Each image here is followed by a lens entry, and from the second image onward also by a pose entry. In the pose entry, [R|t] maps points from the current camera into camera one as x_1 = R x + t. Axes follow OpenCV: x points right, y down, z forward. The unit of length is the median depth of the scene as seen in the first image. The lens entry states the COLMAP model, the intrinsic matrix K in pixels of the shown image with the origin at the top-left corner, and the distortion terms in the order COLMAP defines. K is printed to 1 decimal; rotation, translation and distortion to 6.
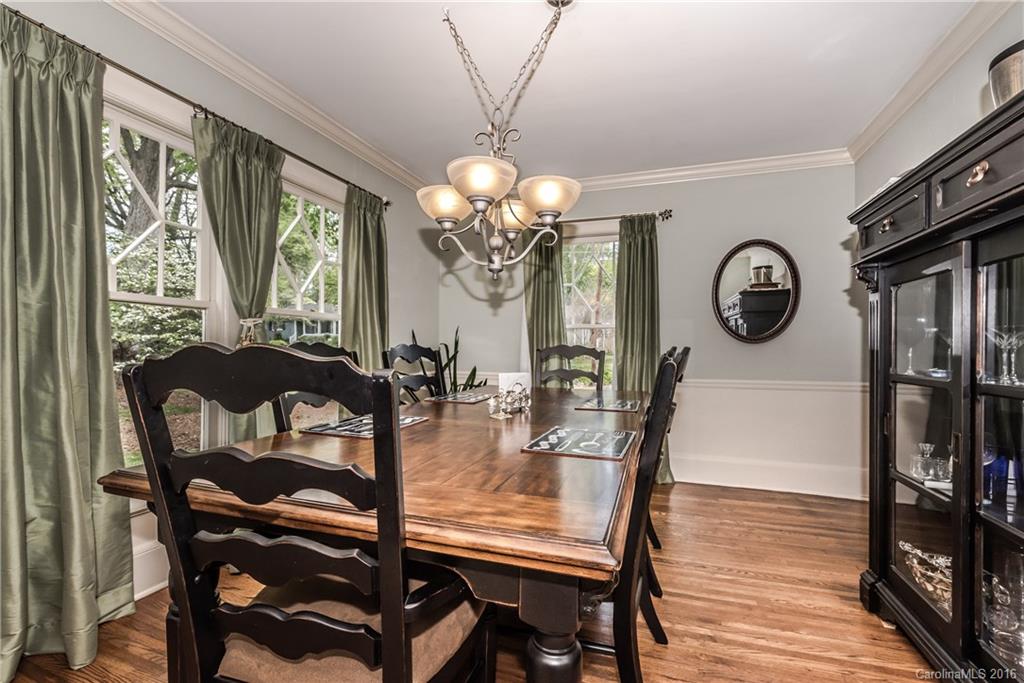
lens RADIAL K [[446.0, 0, 512.4], [0, 446.0, 348.9], [0, 0, 1]] dist [-0.002925, -0.000184]
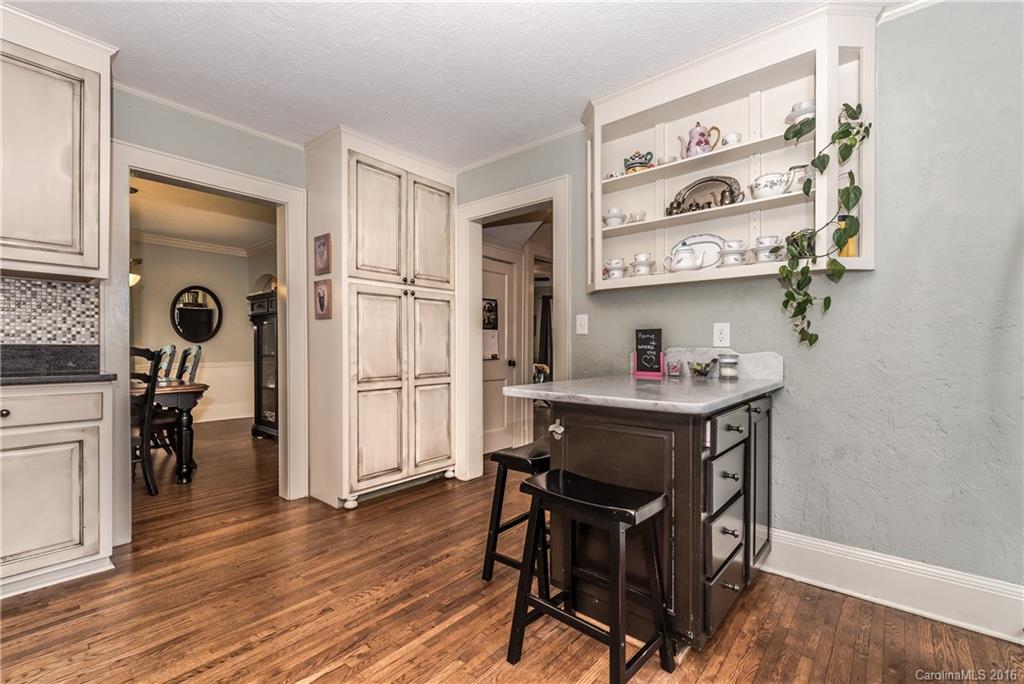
lens RADIAL K [[450.0, 0, 513.1], [0, 450.0, 344.3], [0, 0, 1]] dist [-0.002430, 0.000000]
pose [[0.357120, -0.000652, 0.934058, -0.566722], [0.005233, 0.999985, -0.001302, 0.006058], [-0.934044, 0.005353, 0.357118, -0.686788]]
